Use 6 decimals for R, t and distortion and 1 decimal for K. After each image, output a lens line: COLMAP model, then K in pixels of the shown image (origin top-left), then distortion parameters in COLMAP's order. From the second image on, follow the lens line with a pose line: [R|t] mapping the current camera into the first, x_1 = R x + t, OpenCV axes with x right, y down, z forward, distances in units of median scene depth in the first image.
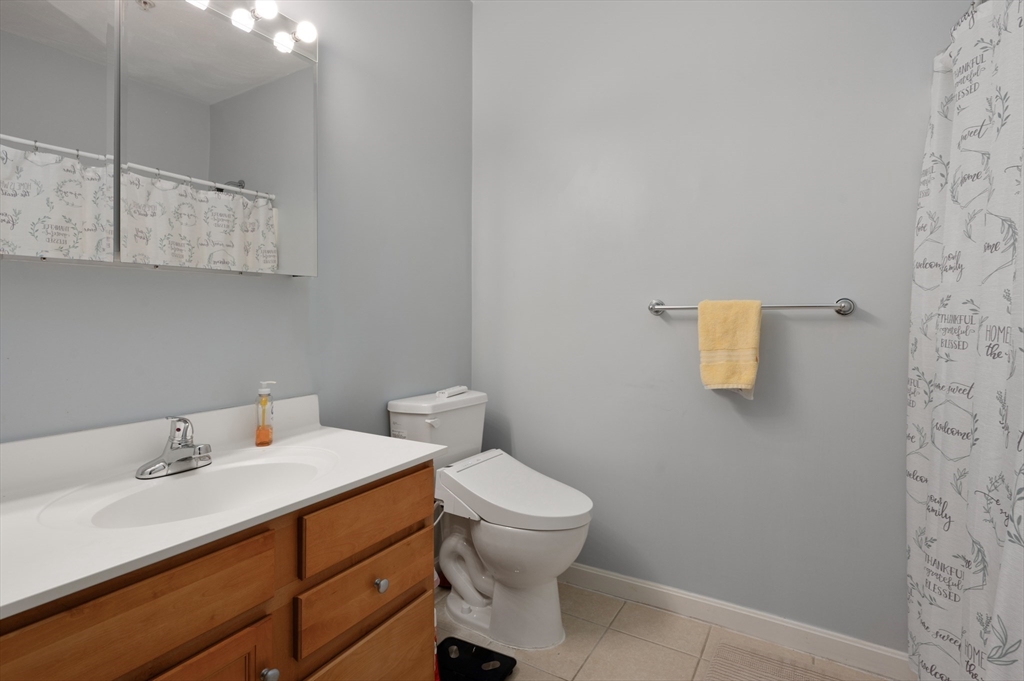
lens RADIAL K [[471.8, 0, 513.6], [0, 471.8, 315.6], [0, 0, 1]] dist [-0.000215, -0.000513]
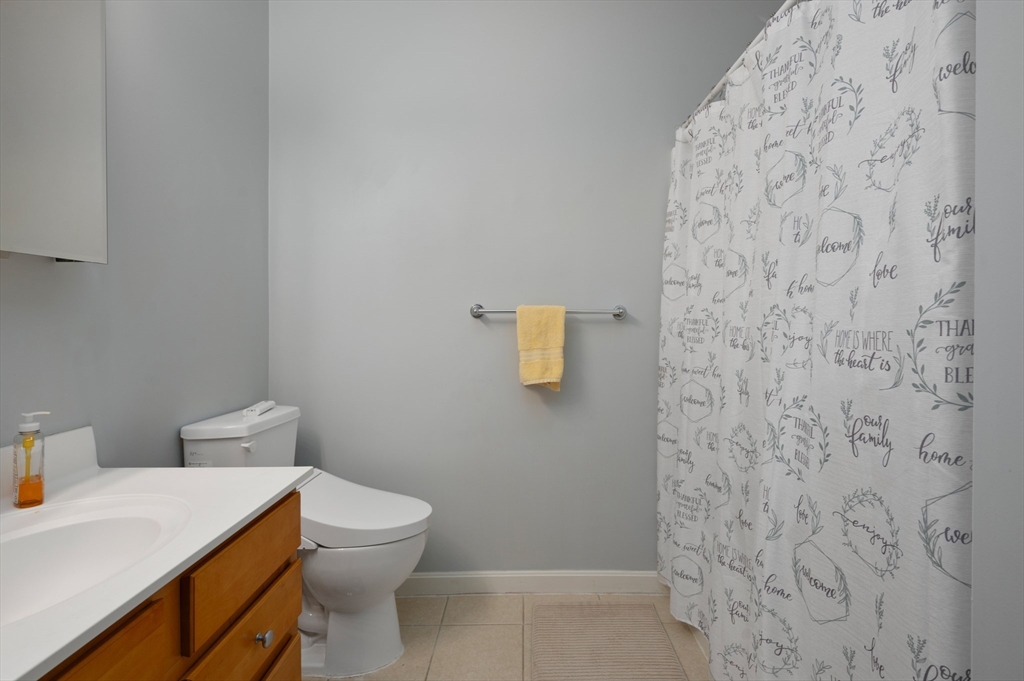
lens RADIAL K [[492.9, 0, 512.9], [0, 492.9, 325.7], [0, 0, 1]] dist [-0.002679, 0.000508]
pose [[0.854575, -0.003126, 0.519318, -0.255417], [-0.003813, 0.999917, 0.012293, 0.002065], [-0.519314, -0.012485, 0.854492, 0.022457]]
